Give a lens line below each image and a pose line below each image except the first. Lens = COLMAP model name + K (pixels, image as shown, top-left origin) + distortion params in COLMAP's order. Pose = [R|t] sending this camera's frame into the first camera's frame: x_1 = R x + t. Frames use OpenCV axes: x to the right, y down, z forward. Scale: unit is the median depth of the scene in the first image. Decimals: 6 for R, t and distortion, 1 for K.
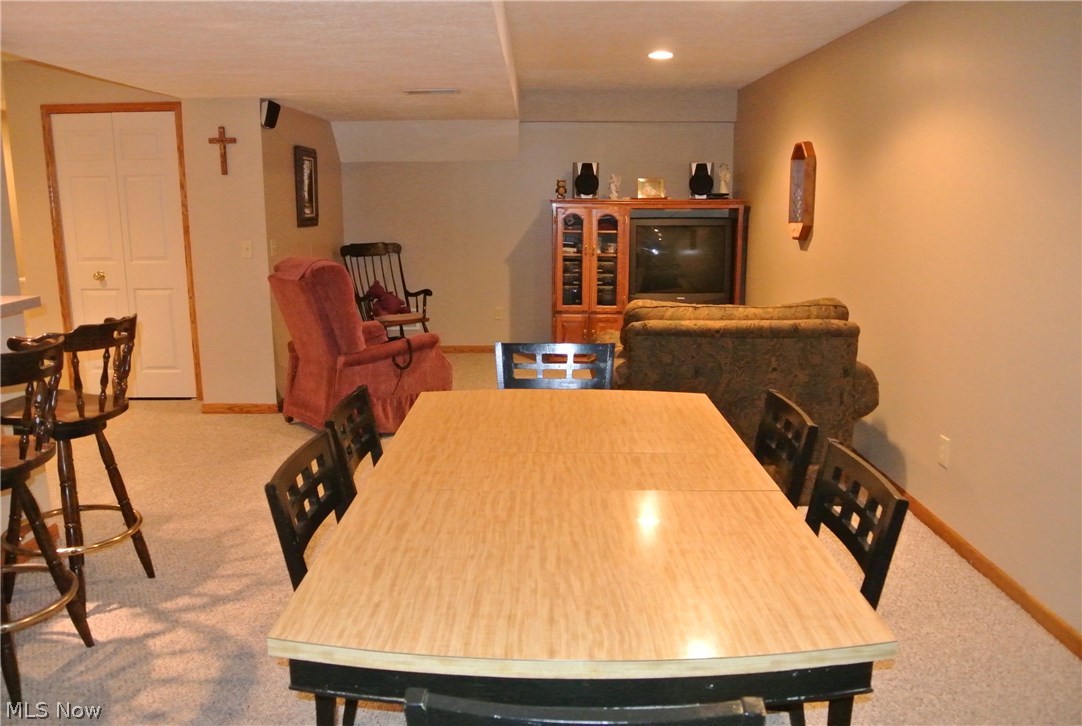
lens RADIAL K [[843.9, 0, 539.3], [0, 843.9, 360.9], [0, 0, 1]] dist [-0.068222, 0.002998]
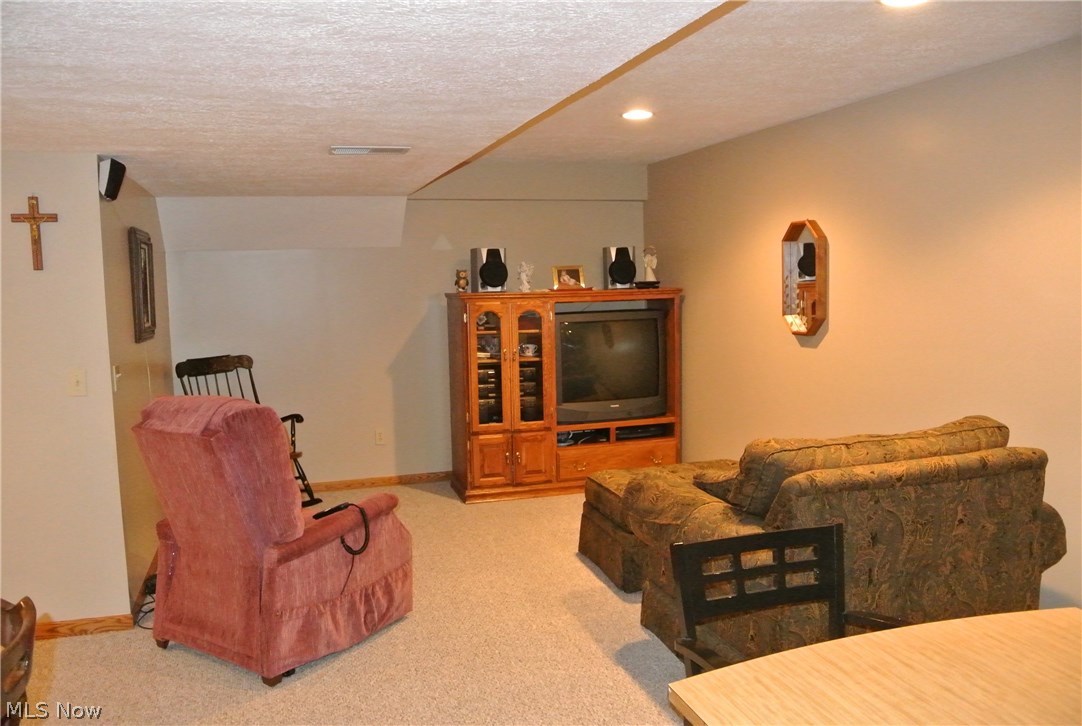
lens RADIAL K [[843.9, 0, 539.3], [0, 843.9, 360.9], [0, 0, 1]] dist [-0.068222, 0.002998]
pose [[0.954388, -0.047201, 0.294815, -0.154397], [0.076498, 0.993122, -0.088641, -0.051969], [-0.288603, 0.107151, 0.951434, 0.223566]]
